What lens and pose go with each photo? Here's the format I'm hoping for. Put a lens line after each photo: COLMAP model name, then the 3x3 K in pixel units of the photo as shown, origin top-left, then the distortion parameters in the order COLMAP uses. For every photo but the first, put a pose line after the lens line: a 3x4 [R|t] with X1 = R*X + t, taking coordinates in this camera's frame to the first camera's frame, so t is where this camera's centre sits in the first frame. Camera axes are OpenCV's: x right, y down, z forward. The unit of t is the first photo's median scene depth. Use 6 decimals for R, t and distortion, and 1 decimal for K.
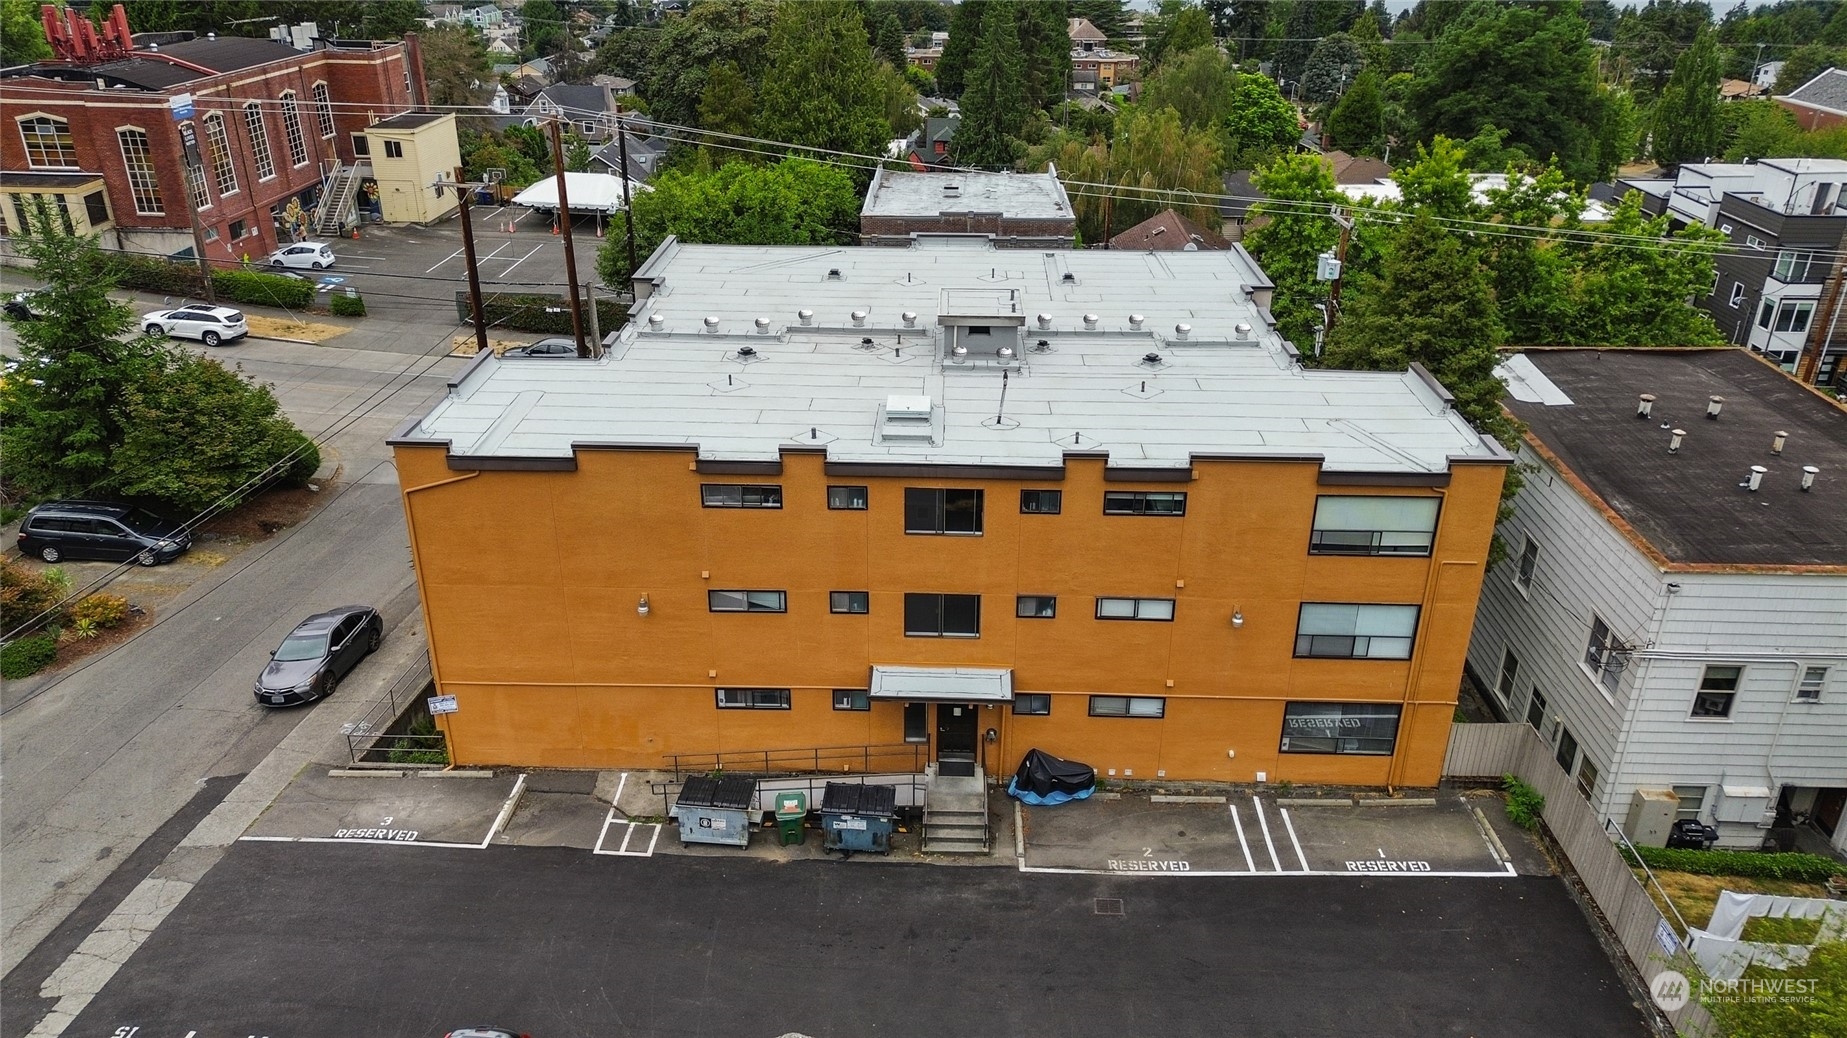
lens RADIAL K [[1291.6, 0, 923.5], [0, 1291.6, 519.0], [0, 0, 1]] dist [0.106313, -0.000432]
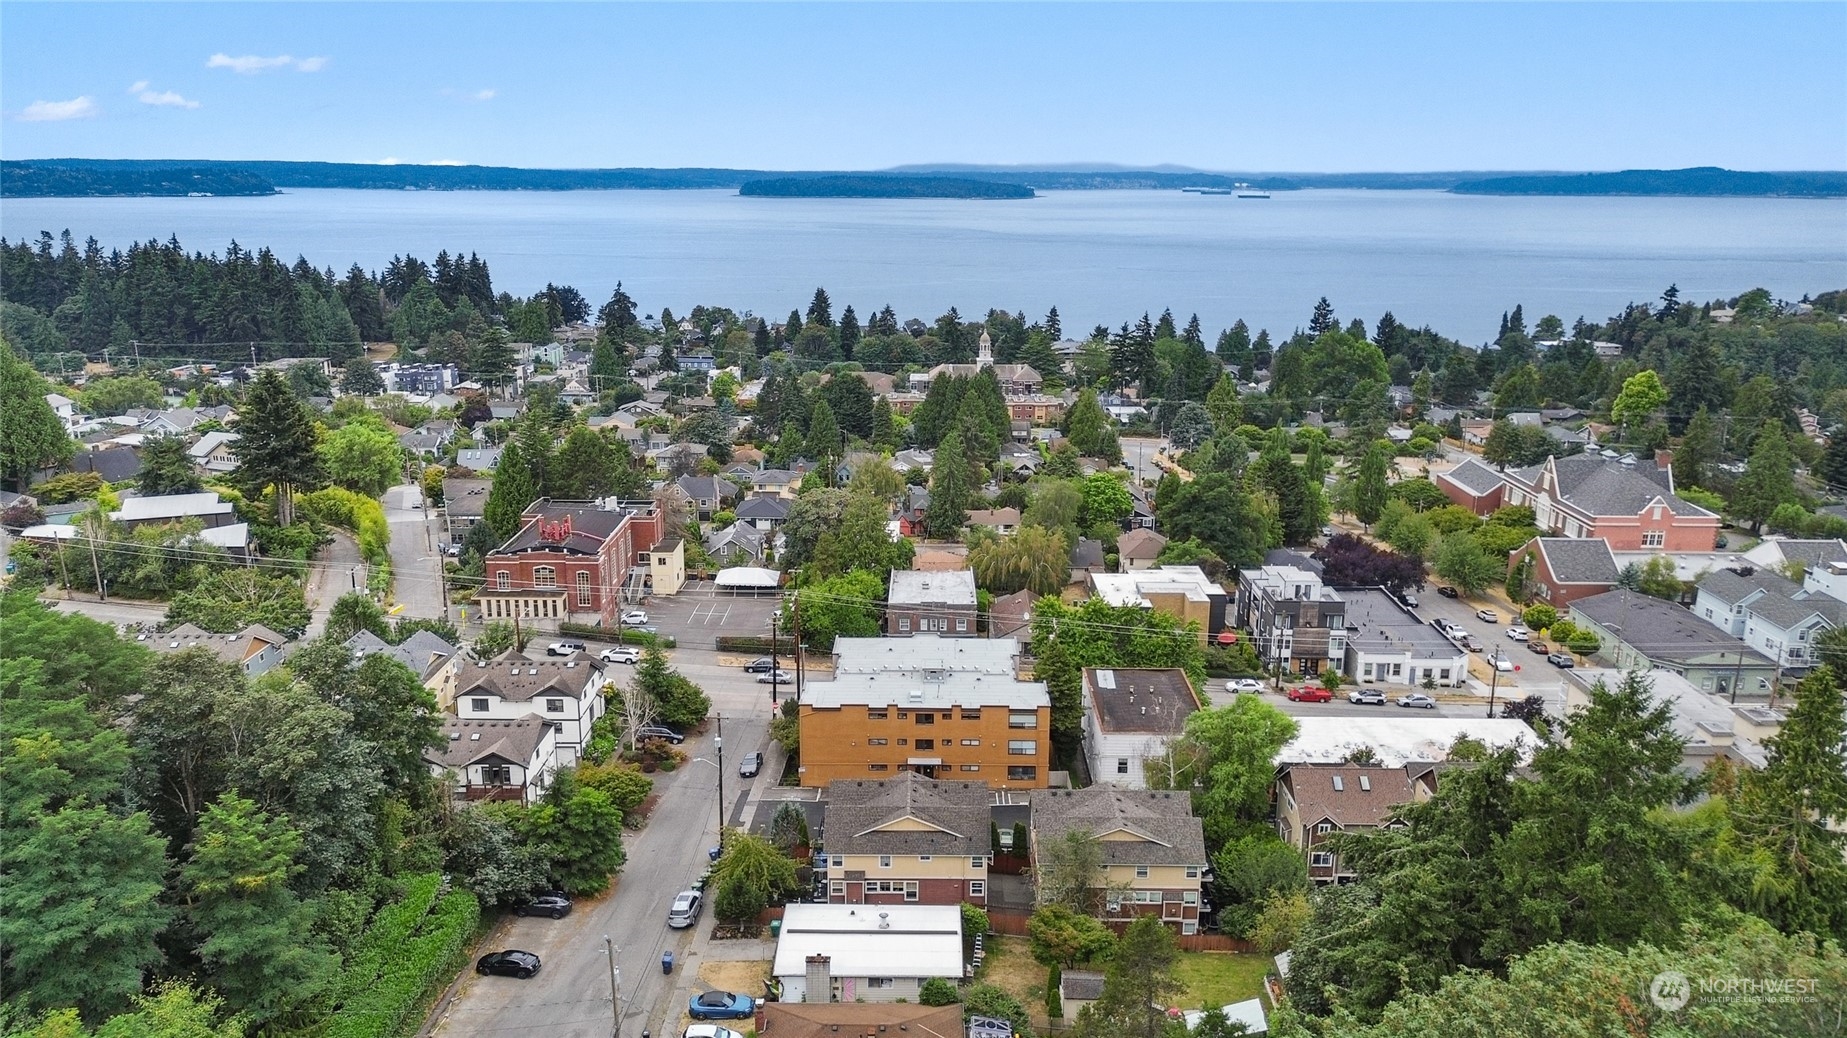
lens RADIAL K [[1291.6, 0, 923.5], [0, 1291.6, 519.0], [0, 0, 1]] dist [0.106313, -0.000432]
pose [[0.999798, -0.006653, 0.018974, -0.051574], [0.010061, 0.982565, -0.185646, 0.110567], [-0.017408, 0.185799, 0.982433, -2.650028]]
